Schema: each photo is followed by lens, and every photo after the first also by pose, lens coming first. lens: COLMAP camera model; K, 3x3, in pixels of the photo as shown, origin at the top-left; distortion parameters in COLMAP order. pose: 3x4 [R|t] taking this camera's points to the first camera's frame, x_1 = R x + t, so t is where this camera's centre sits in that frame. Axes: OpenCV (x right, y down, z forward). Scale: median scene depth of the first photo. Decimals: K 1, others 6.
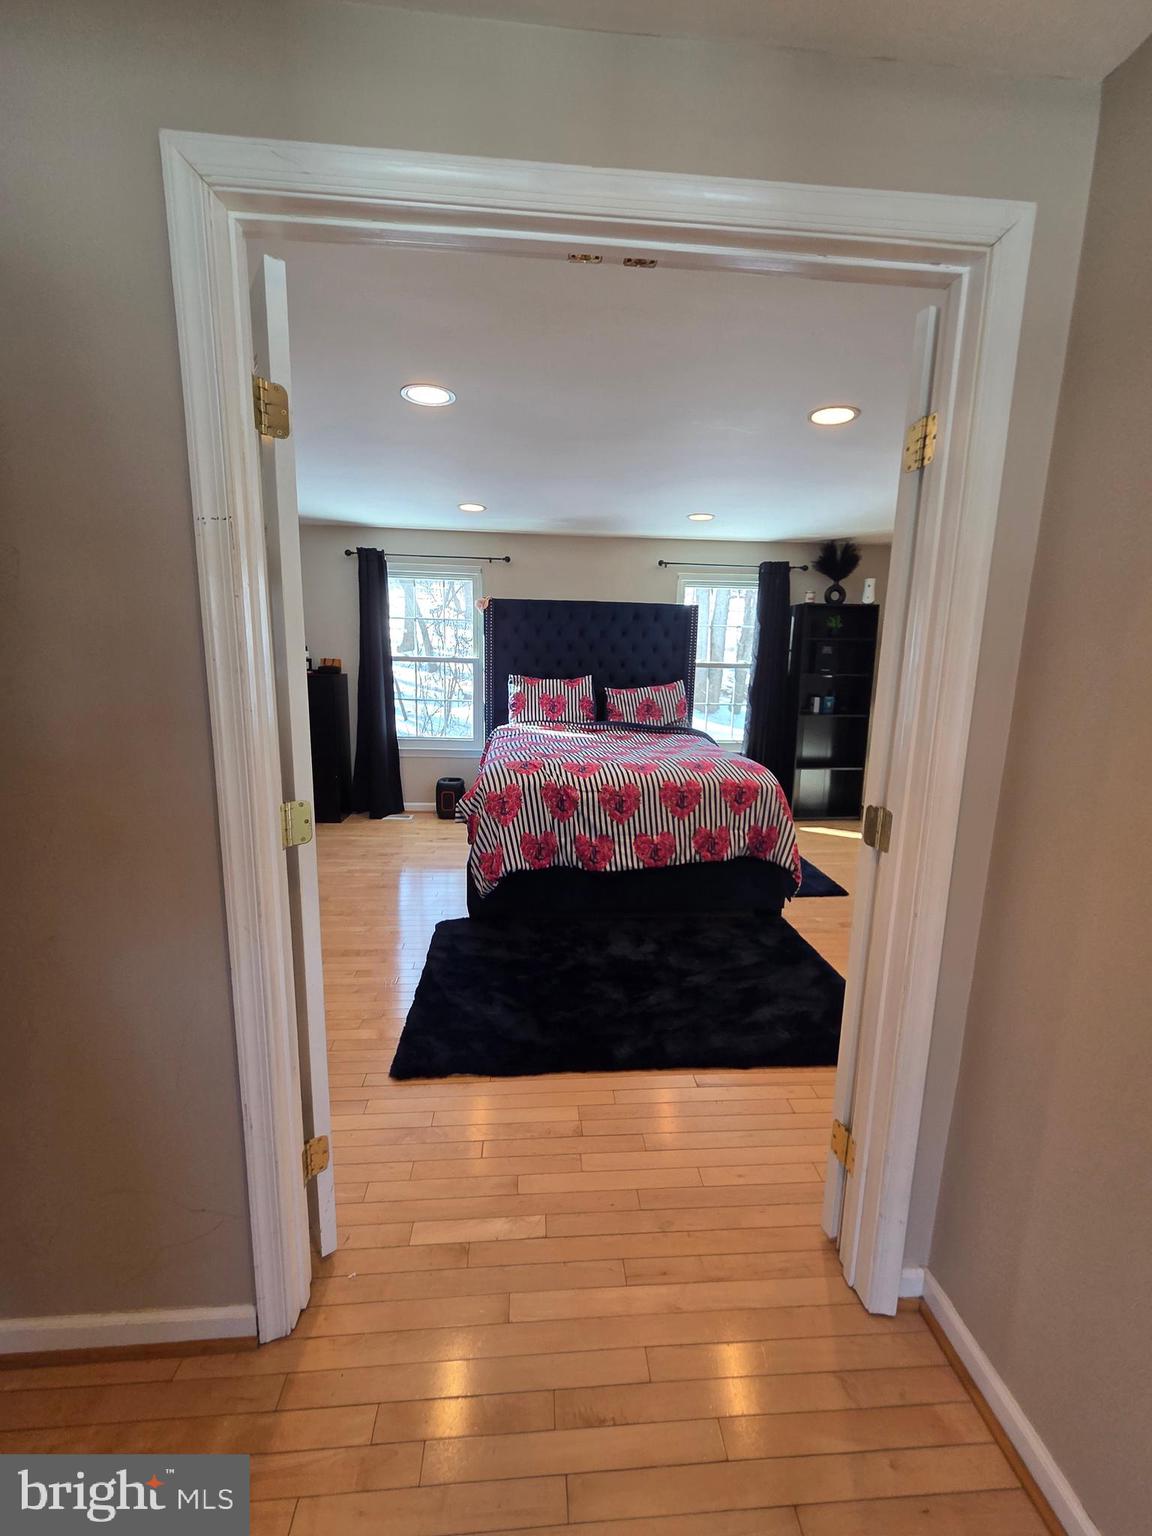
lens RADIAL K [[632.4, 0, 582.9], [0, 632.4, 770.4], [0, 0, 1]] dist [0.002353, 0.000375]
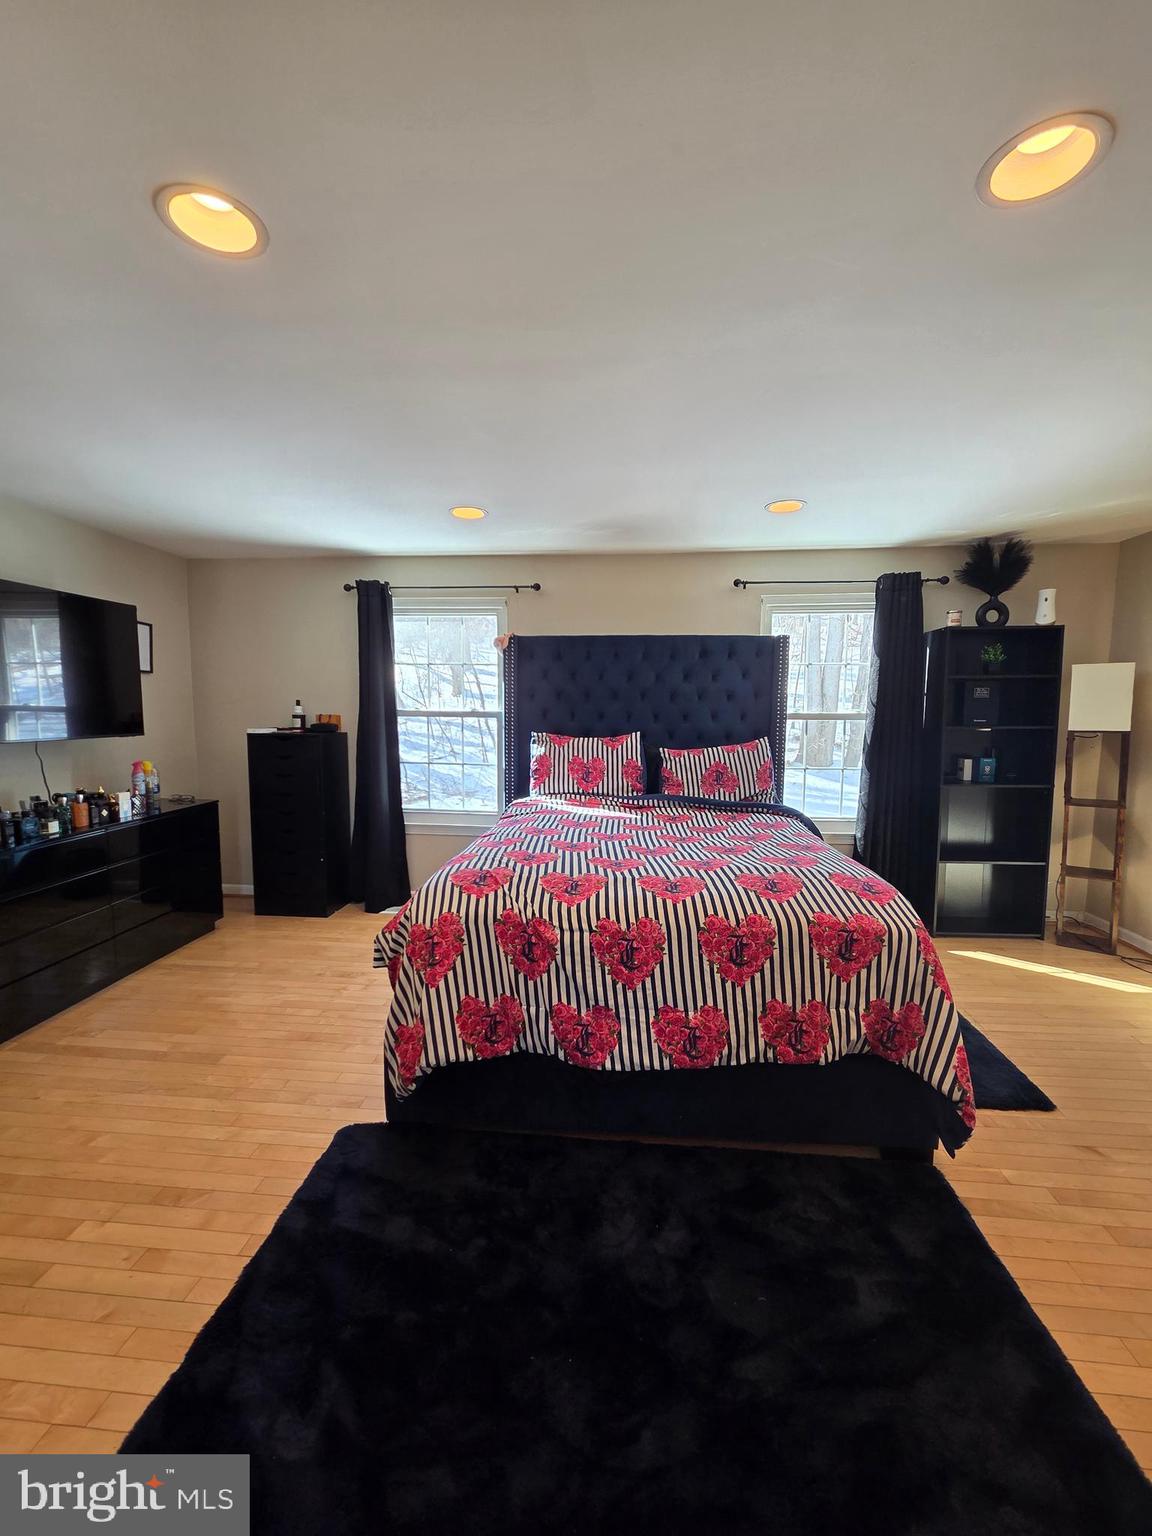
lens RADIAL K [[632.4, 0, 582.9], [0, 632.4, 770.4], [0, 0, 1]] dist [0.002353, 0.000375]
pose [[0.985625, 0.000891, -0.168945, 0.074512], [-0.015359, 0.996318, -0.084352, -0.041766], [0.168248, 0.085735, 0.982009, 0.265812]]
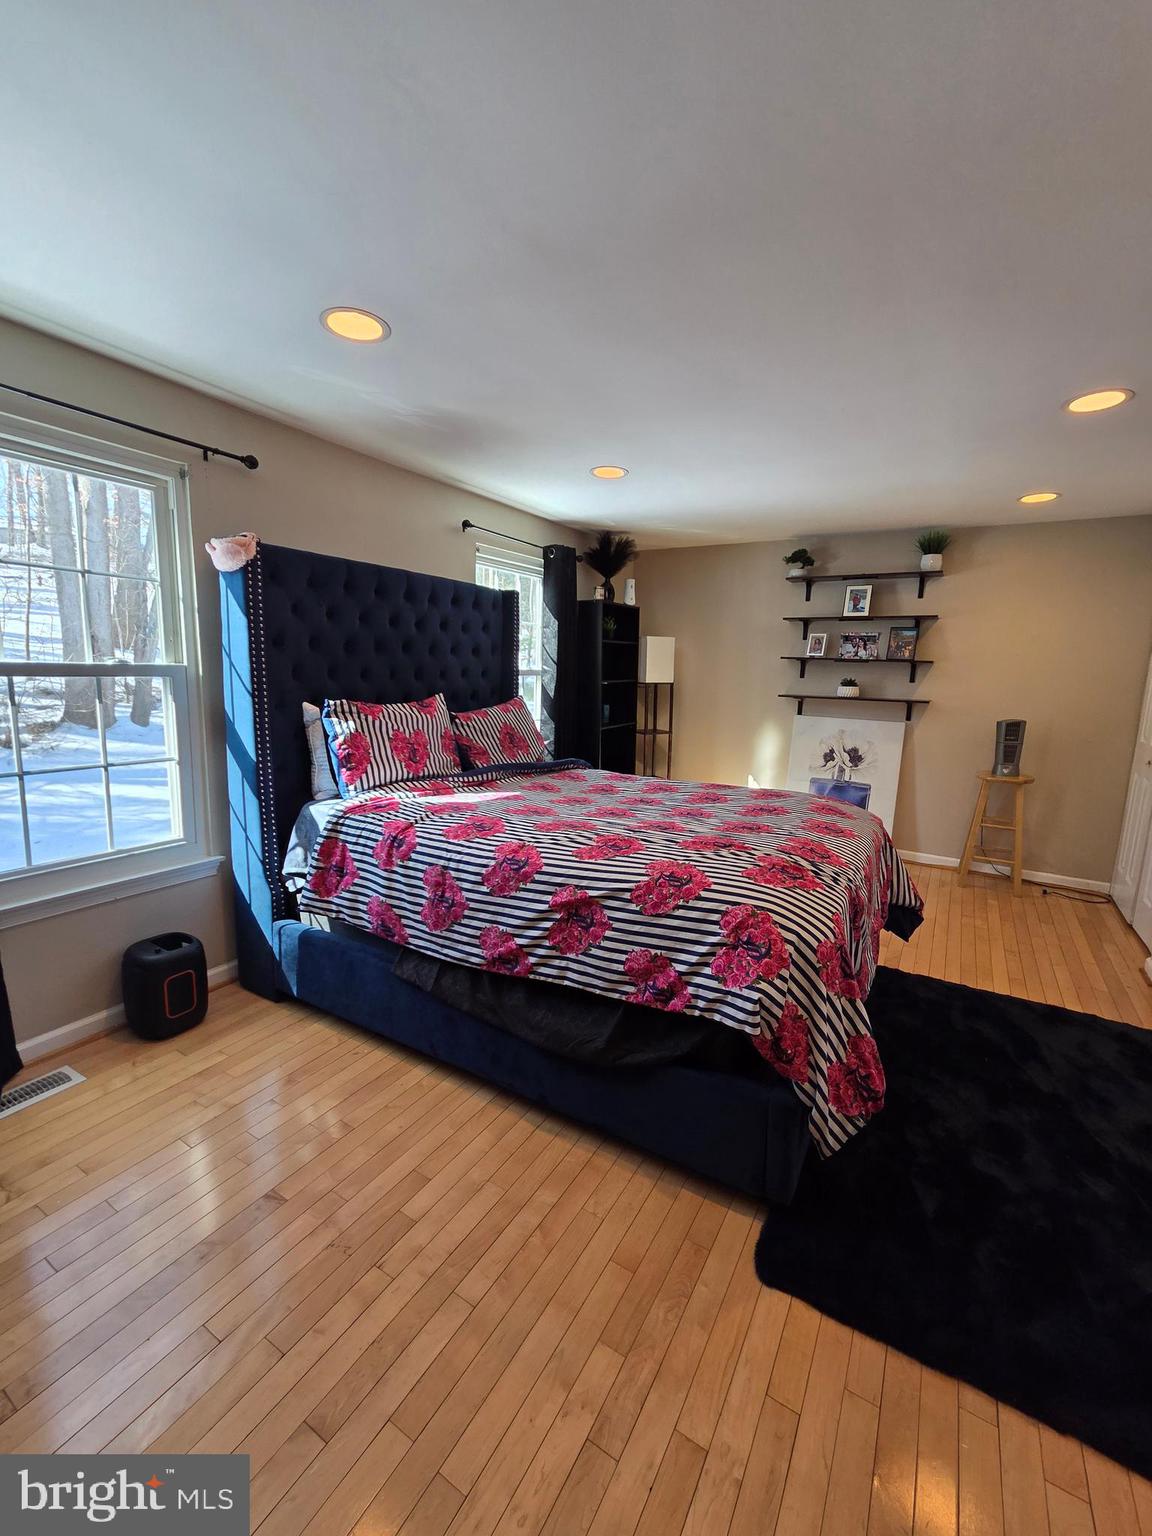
lens RADIAL K [[625.8, 0, 582.7], [0, 625.8, 770.2], [0, 0, 1]] dist [0.006256, 0.000203]
pose [[0.584538, -0.141878, 0.798865, -0.404309], [0.140168, 0.987447, 0.072807, -0.104861], [-0.799167, 0.069416, 0.597088, 0.553121]]
